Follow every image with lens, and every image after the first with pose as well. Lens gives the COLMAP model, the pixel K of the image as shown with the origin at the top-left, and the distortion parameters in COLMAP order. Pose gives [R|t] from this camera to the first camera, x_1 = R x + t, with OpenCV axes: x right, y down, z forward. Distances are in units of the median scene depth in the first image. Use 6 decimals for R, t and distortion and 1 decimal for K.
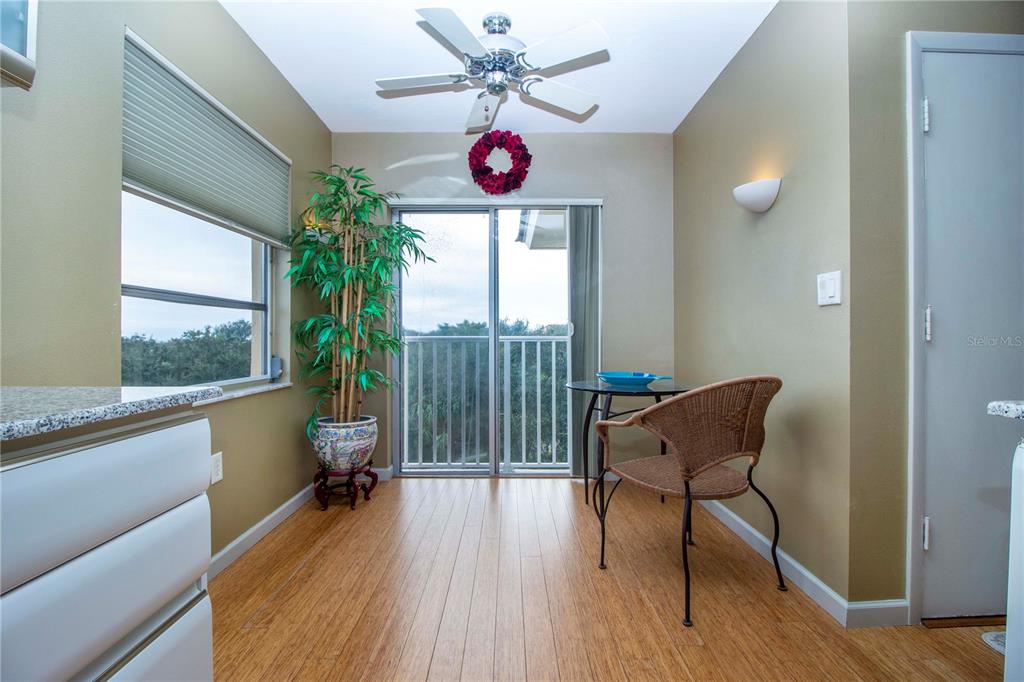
lens RADIAL K [[479.9, 0, 510.6], [0, 479.9, 343.6], [0, 0, 1]] dist [0.001329, -0.012043]
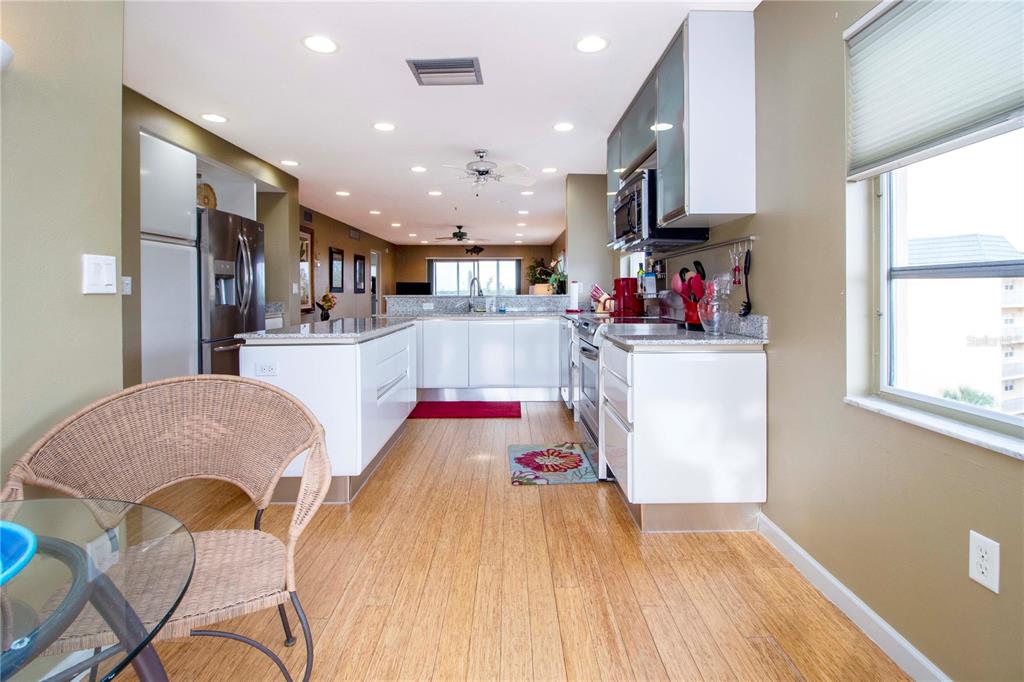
lens RADIAL K [[485.5, 0, 519.0], [0, 485.5, 294.3], [0, 0, 1]] dist [0.000421, -0.000004]
pose [[-0.999900, 0.004405, -0.013427, -0.032671], [0.004231, 0.999907, 0.012965, -0.050815], [0.013482, 0.012907, -0.999826, 1.108476]]
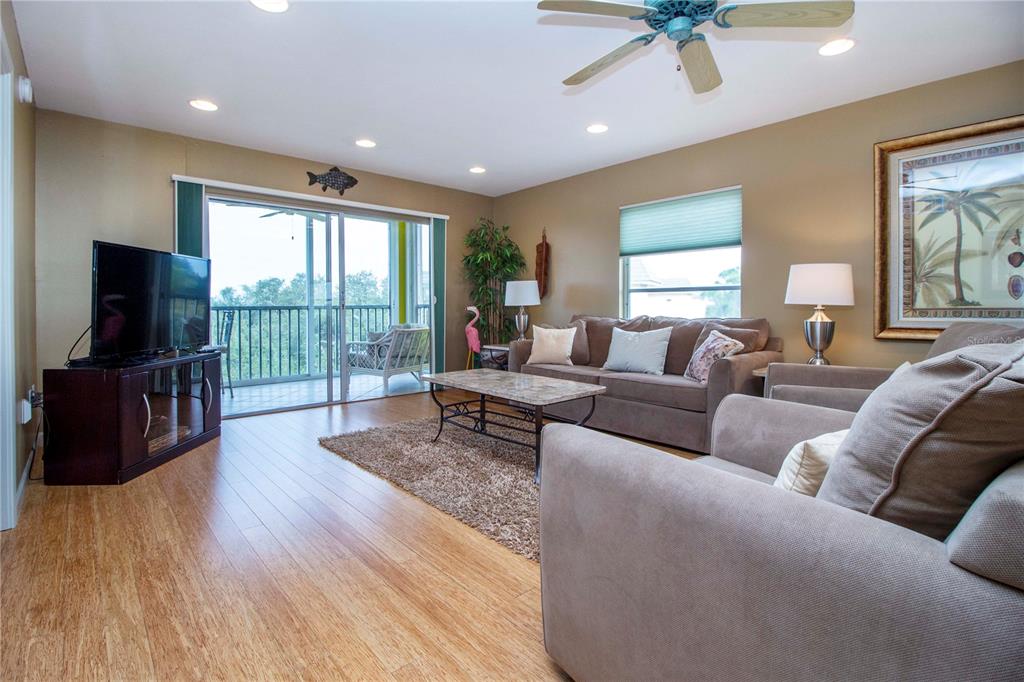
lens RADIAL K [[481.9, 0, 513.7], [0, 481.9, 311.6], [0, 0, 1]] dist [-0.001433, -0.012771]
pose [[-0.747401, 0.007571, -0.664330, 0.990491], [-0.003505, 0.999876, 0.015339, 0.013469], [0.664364, 0.013792, -0.747282, -1.953066]]
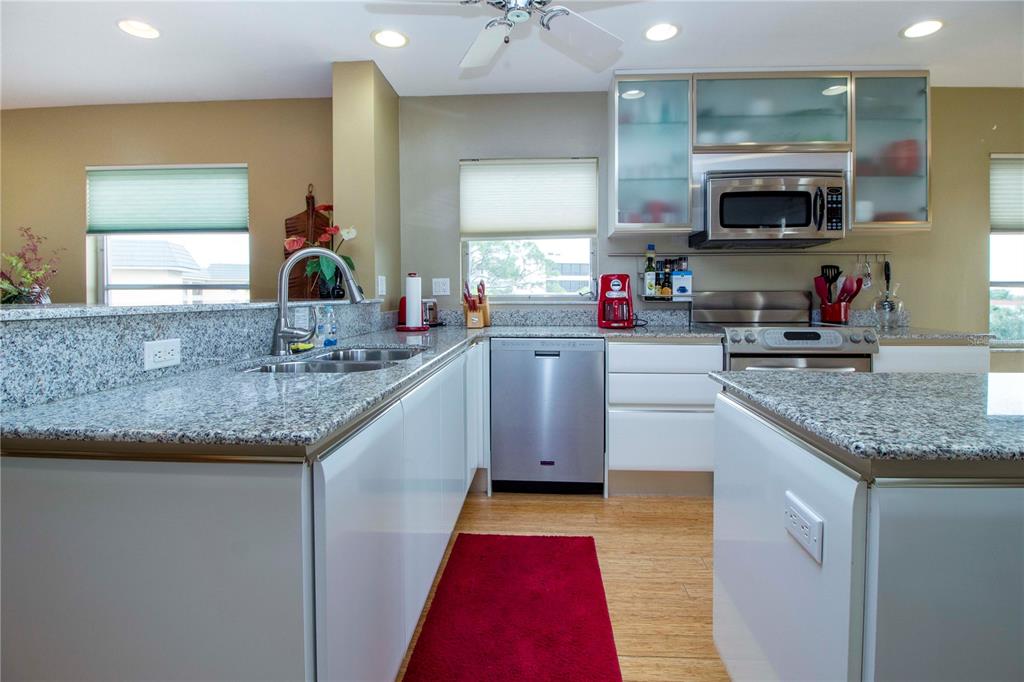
lens RADIAL K [[486.1, 0, 514.9], [0, 486.1, 298.8], [0, 0, 1]] dist [-0.008475, -0.000636]
pose [[-0.064087, 0.011732, -0.997875, 0.705386], [-0.007641, 0.999896, 0.012247, -0.036759], [0.997915, 0.008410, -0.063991, -0.460065]]
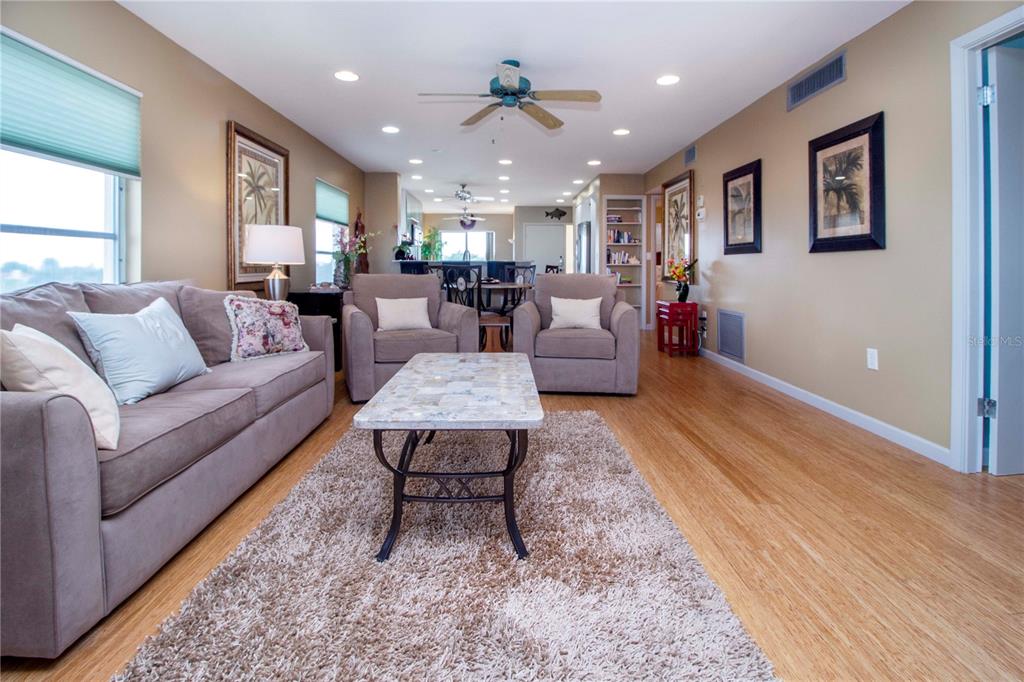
lens RADIAL K [[495.7, 0, 510.8], [0, 495.7, 264.2], [0, 0, 1]] dist [-0.000499, -0.013144]
pose [[0.999929, 0.003795, 0.011296, 0.325491], [-0.003655, 0.999916, -0.012405, 0.027148], [-0.011342, 0.012362, 0.999859, -3.556331]]
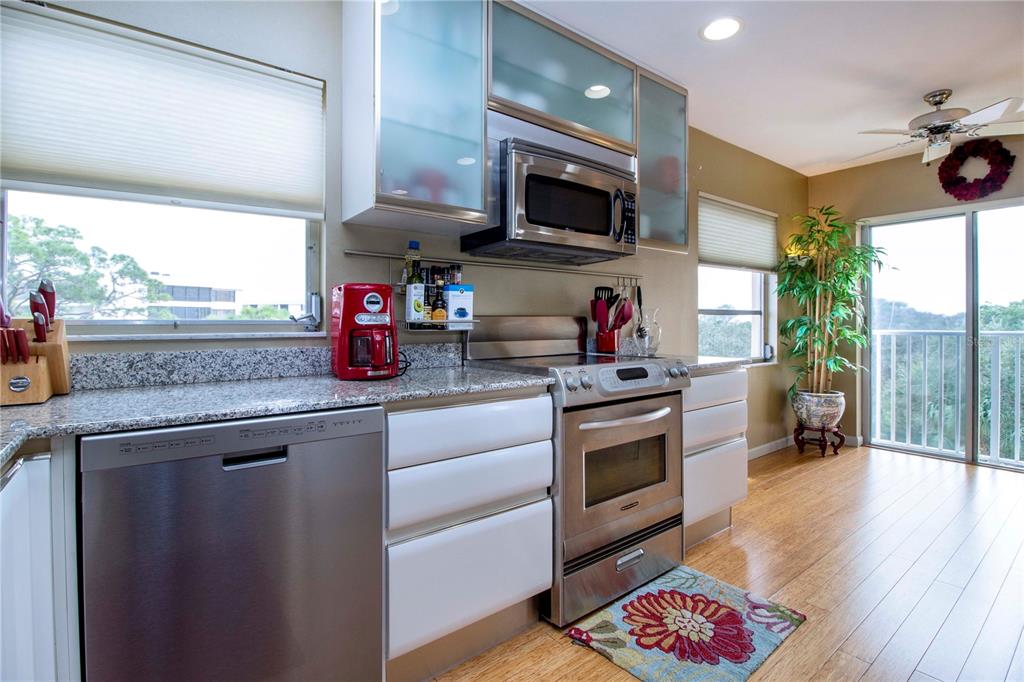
lens RADIAL K [[485.1, 0, 521.0], [0, 485.1, 321.7], [0, 0, 1]] dist [0.000415, -0.012951]
pose [[0.612052, -0.000875, -0.790817, 0.234015], [-0.006008, 0.999965, -0.005757, -0.029660], [0.790795, 0.008275, 0.612025, -0.527539]]
